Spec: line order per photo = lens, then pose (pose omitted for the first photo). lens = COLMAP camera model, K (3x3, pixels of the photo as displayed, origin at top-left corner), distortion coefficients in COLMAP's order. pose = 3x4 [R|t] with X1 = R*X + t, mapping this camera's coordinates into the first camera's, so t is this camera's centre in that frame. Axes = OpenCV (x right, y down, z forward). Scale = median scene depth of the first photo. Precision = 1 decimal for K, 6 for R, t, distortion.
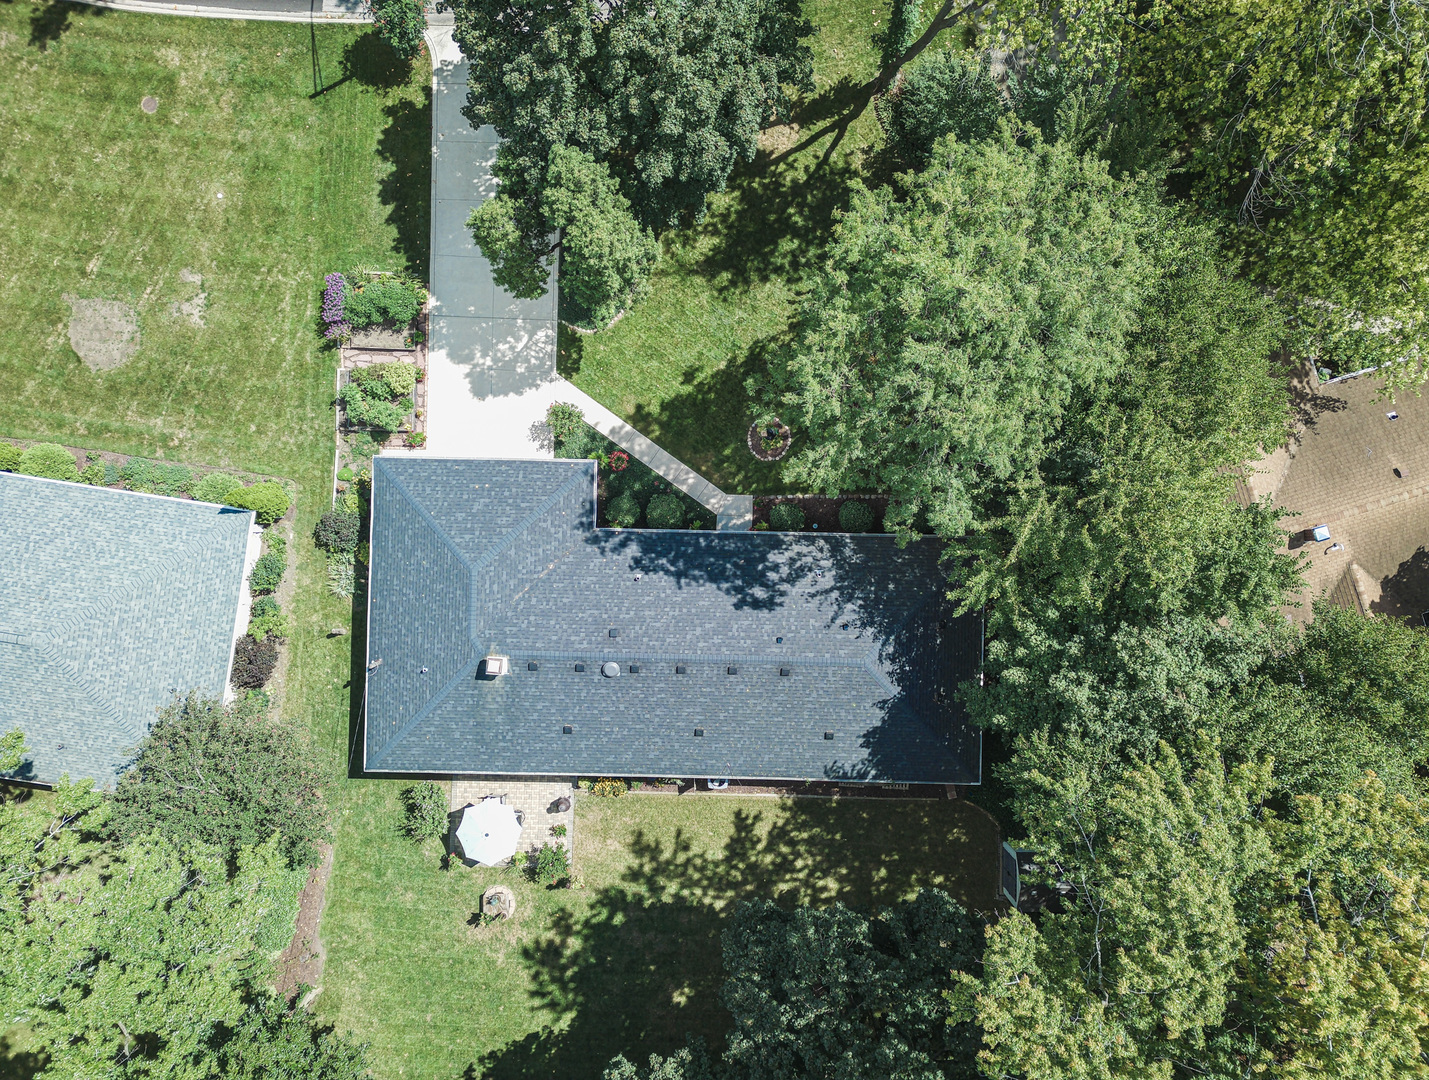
lens RADIAL K [[1047.7, 0, 716.6], [0, 1047.7, 571.5], [0, 0, 1]] dist [0.070908, -0.086055]
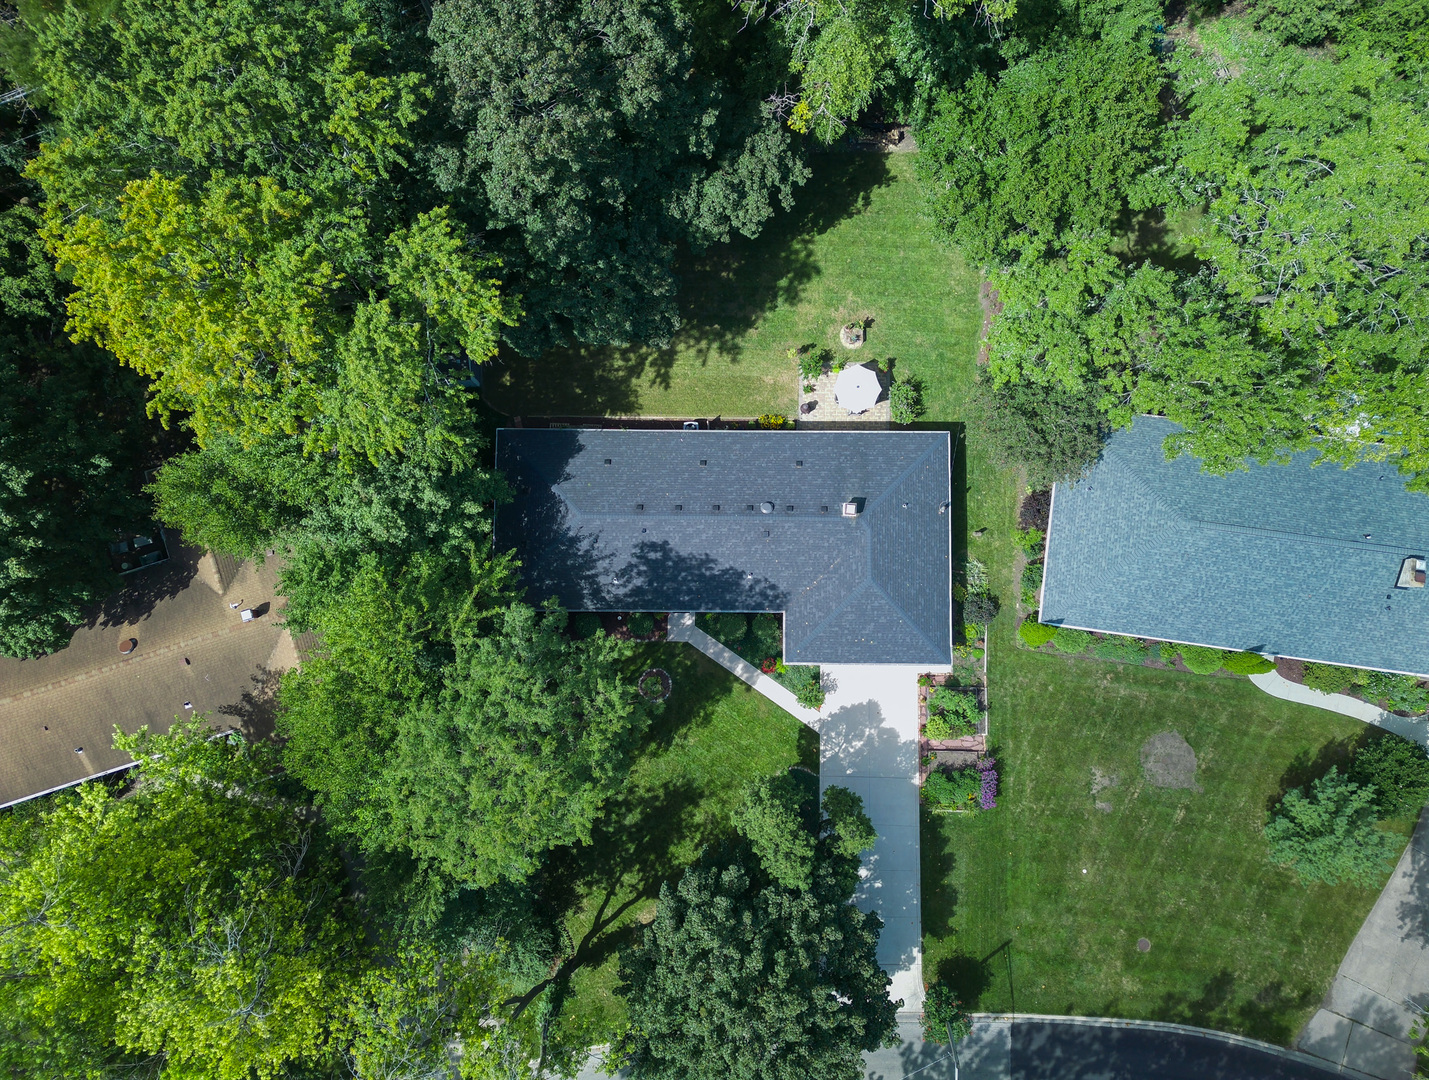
lens RADIAL K [[1028.7, 0, 733.0], [0, 1028.7, 539.7], [0, 0, 1]] dist [0.097458, -0.092827]
pose [[-0.999794, 0.013526, 0.015129, -0.082954], [-0.012537, -0.997895, 0.063634, -0.035615], [0.015958, 0.063431, 0.997859, -0.363852]]
